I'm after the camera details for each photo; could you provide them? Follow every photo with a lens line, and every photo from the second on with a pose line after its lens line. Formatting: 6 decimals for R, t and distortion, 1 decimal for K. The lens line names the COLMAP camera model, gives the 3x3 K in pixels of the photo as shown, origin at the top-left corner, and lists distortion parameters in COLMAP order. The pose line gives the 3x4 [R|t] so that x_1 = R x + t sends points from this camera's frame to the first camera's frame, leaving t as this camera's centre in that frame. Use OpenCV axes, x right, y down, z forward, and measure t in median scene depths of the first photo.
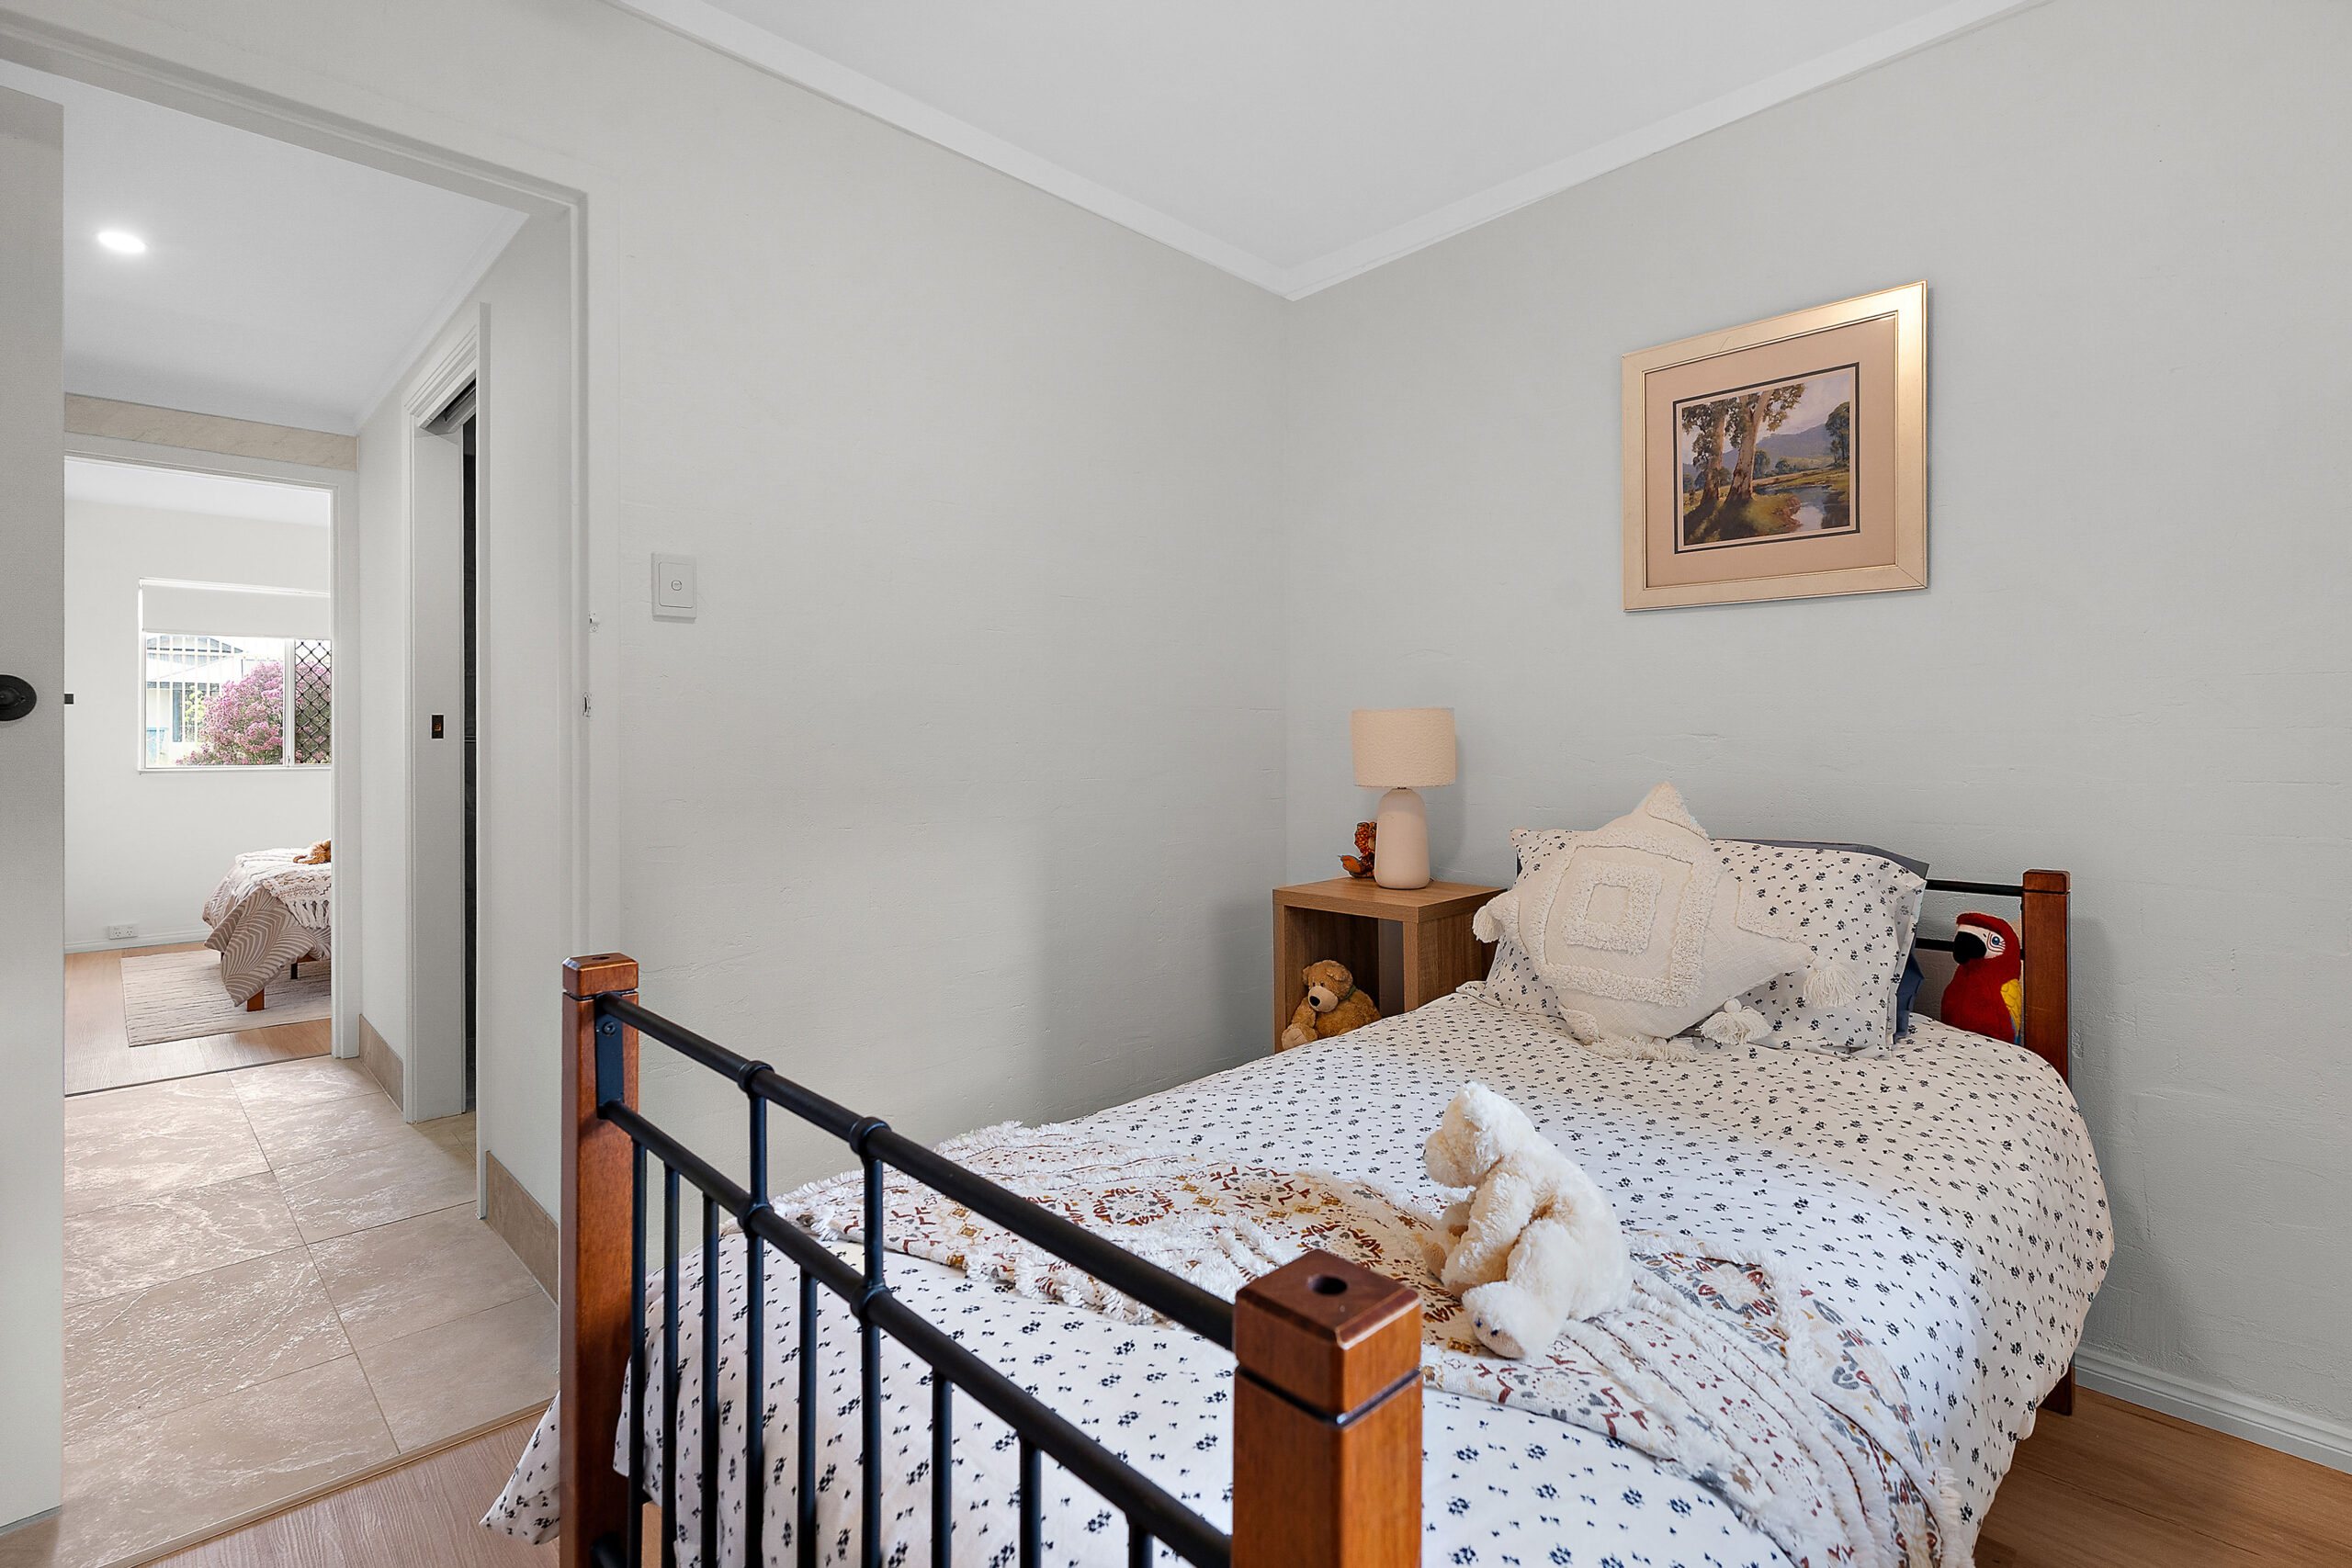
lens RADIAL K [[1080.1, 0, 1165.3], [0, 1080.1, 745.1], [0, 0, 1]] dist [-0.004253, -0.000214]
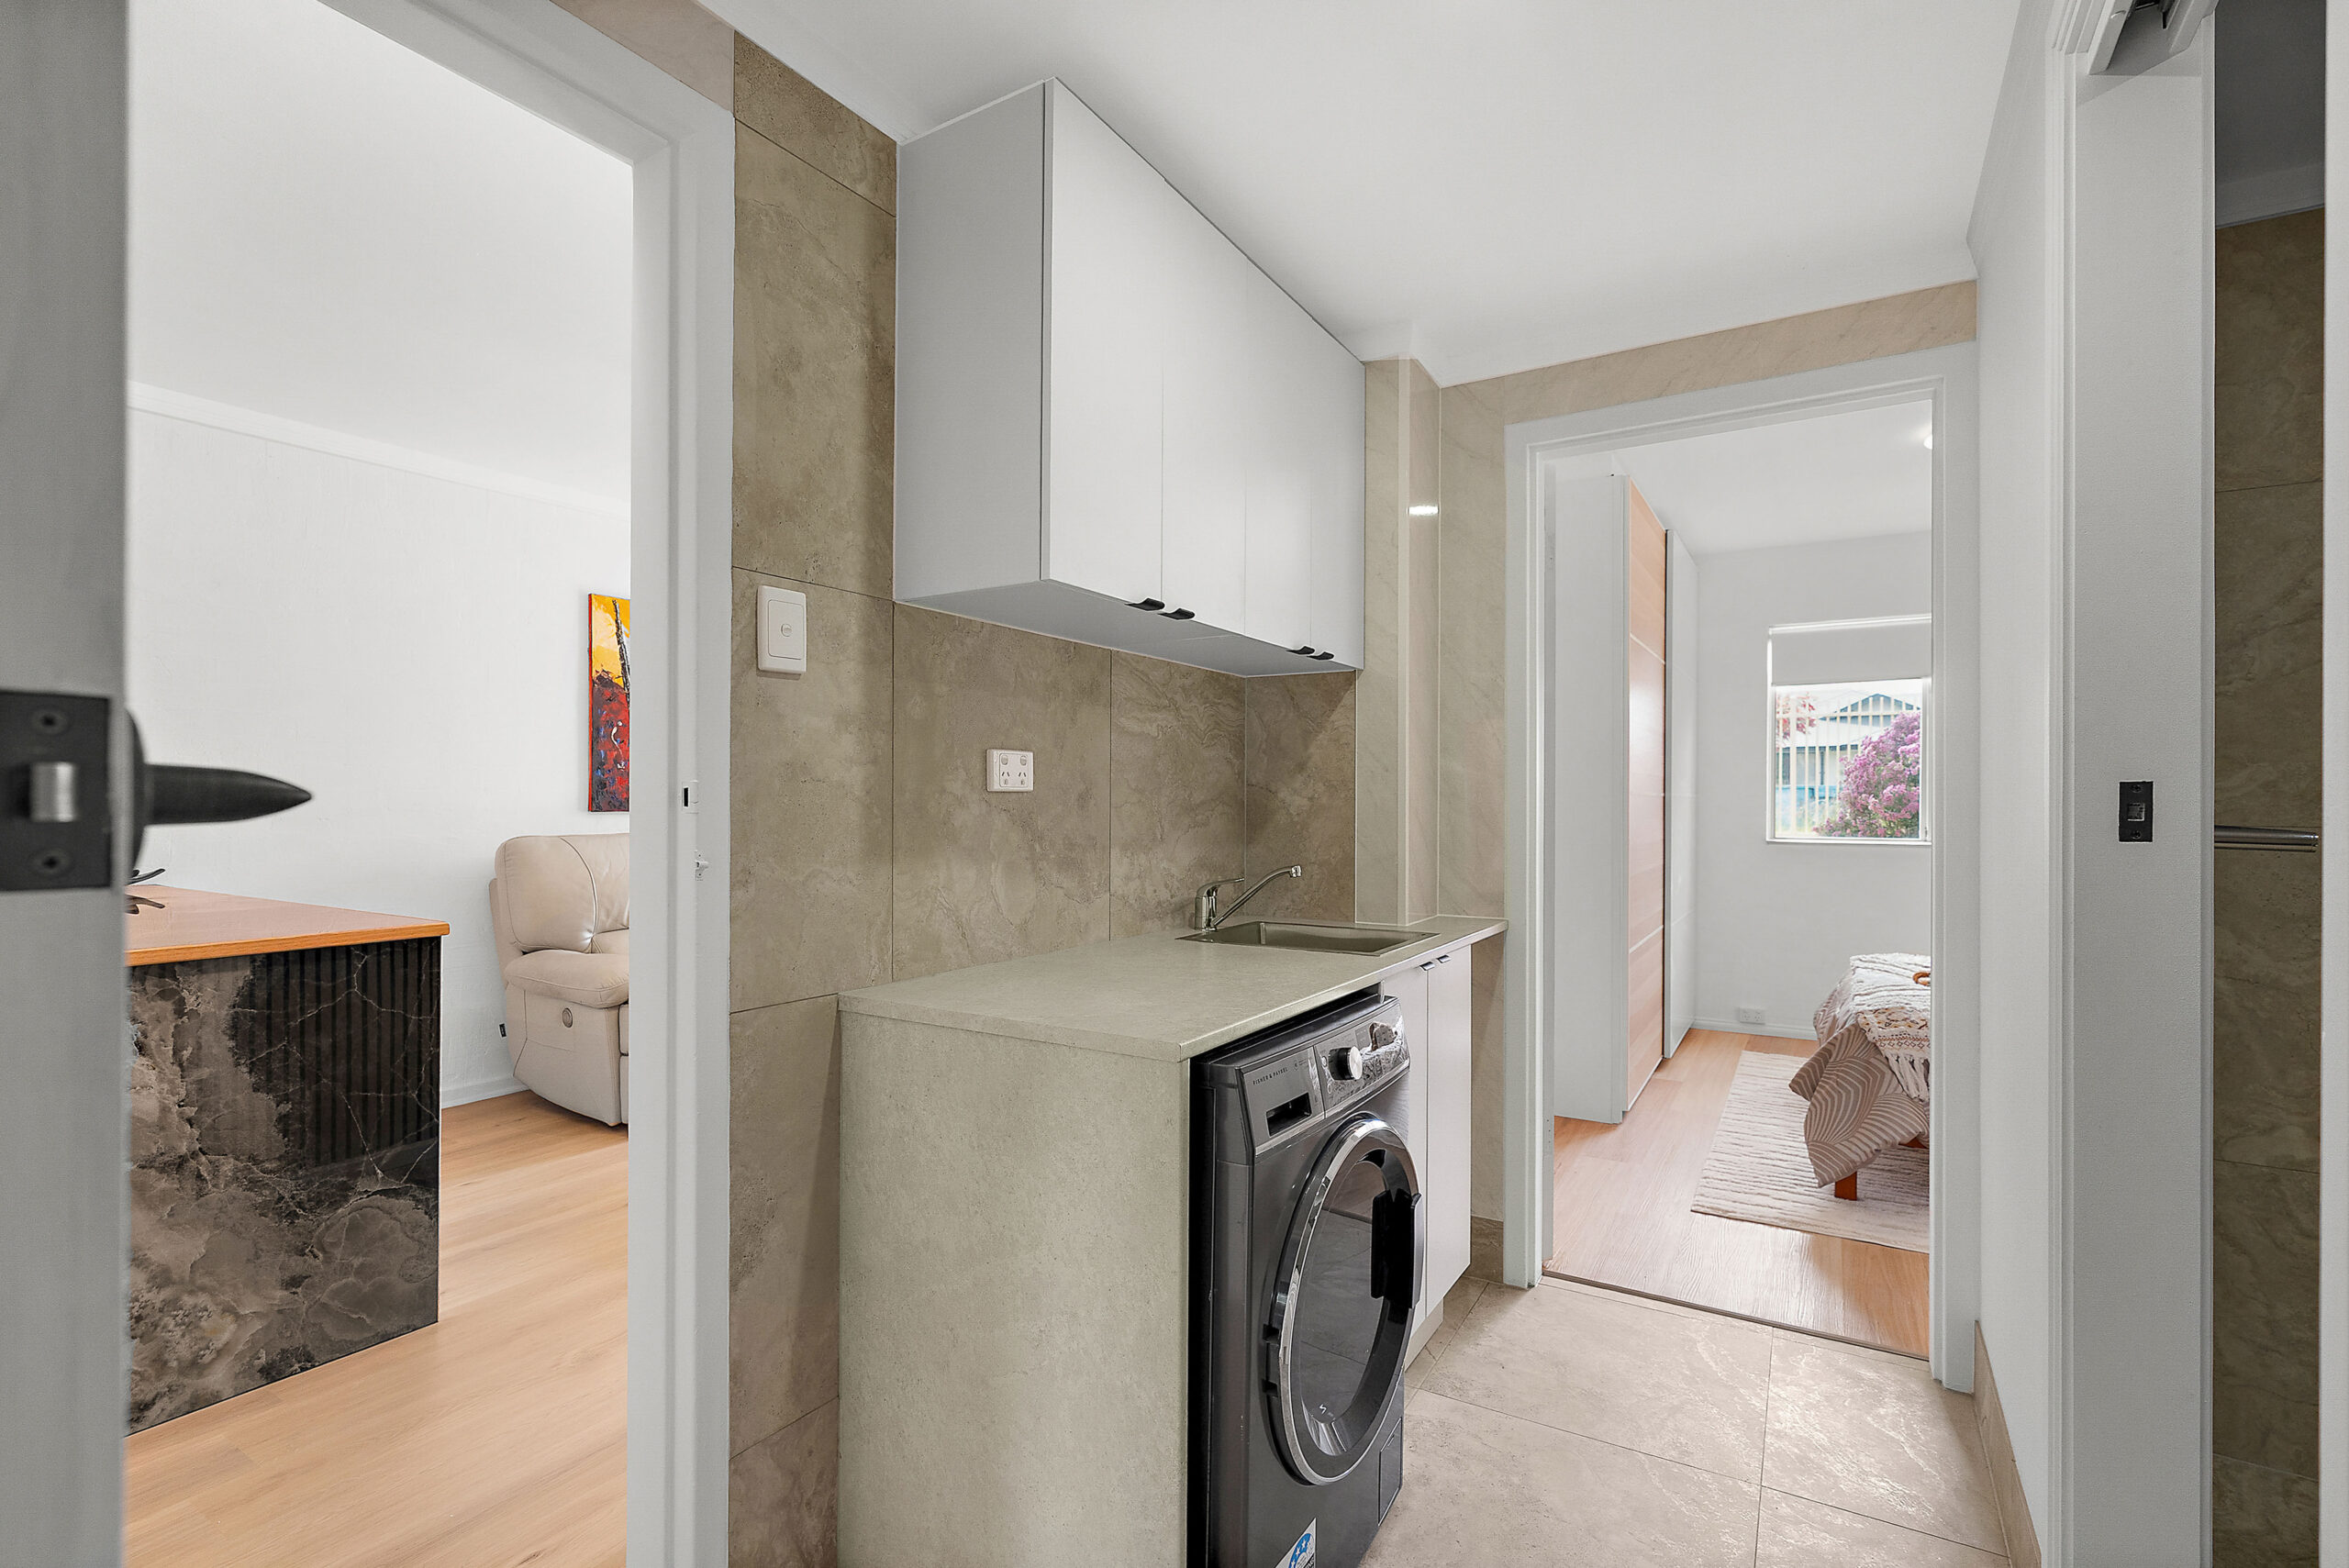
lens RADIAL K [[1078.7, 0, 1160.8], [0, 1078.7, 799.5], [0, 0, 1]] dist [-0.004253, -0.000214]
pose [[0.236982, 0.000572, -0.971514, -0.239204], [-0.001626, 0.999999, 0.000192, -0.012460], [0.971513, 0.001534, 0.236983, 0.354946]]
